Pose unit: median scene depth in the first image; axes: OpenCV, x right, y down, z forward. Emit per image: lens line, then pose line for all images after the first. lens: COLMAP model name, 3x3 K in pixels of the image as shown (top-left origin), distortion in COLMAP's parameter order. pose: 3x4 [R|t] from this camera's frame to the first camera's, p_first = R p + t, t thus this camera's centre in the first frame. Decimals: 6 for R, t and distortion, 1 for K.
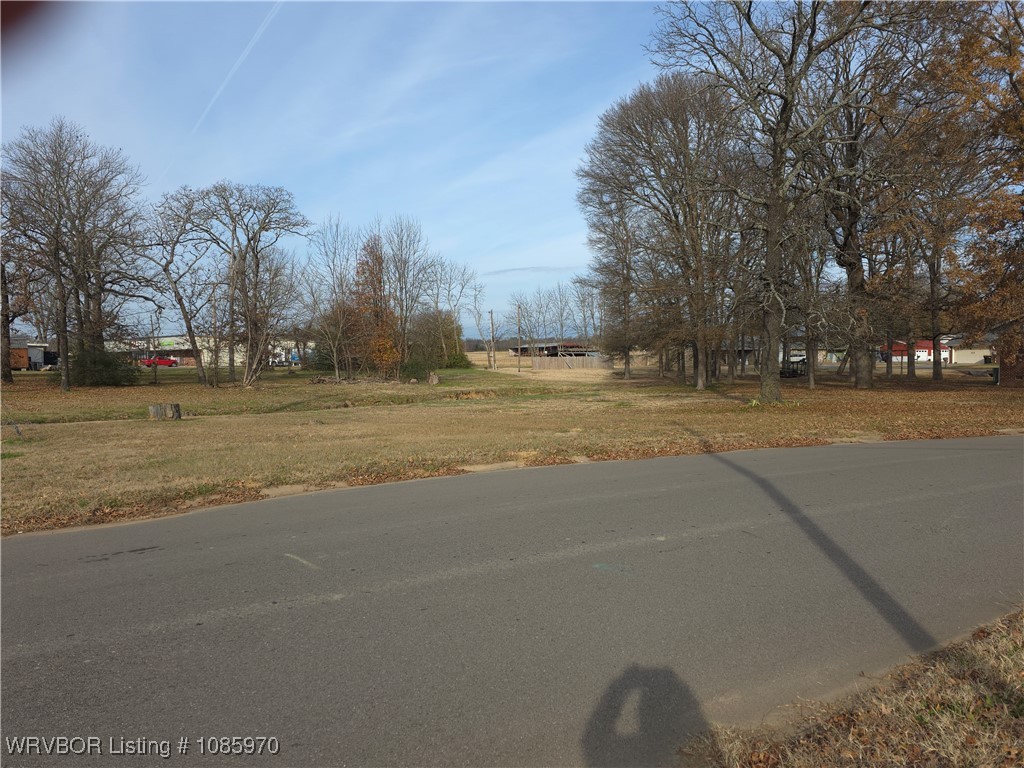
lens RADIAL K [[782.6, 0, 515.6], [0, 782.6, 380.4], [0, 0, 1]] dist [0.049066, -0.007146]
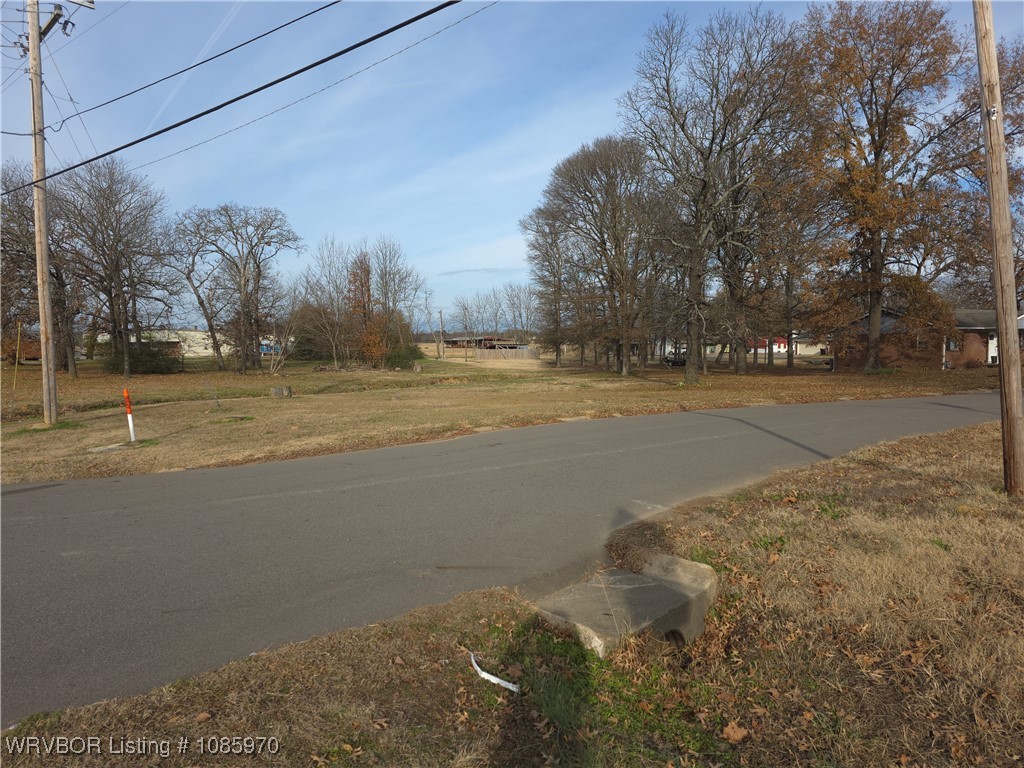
lens RADIAL K [[692.8, 0, 507.8], [0, 692.8, 383.5], [0, 0, 1]] dist [0.059322, 0.001328]
pose [[0.993021, -0.004576, 0.117851, -0.080773], [0.001907, 0.999739, 0.022745, -0.001292], [-0.117924, -0.022361, 0.992771, -0.120205]]
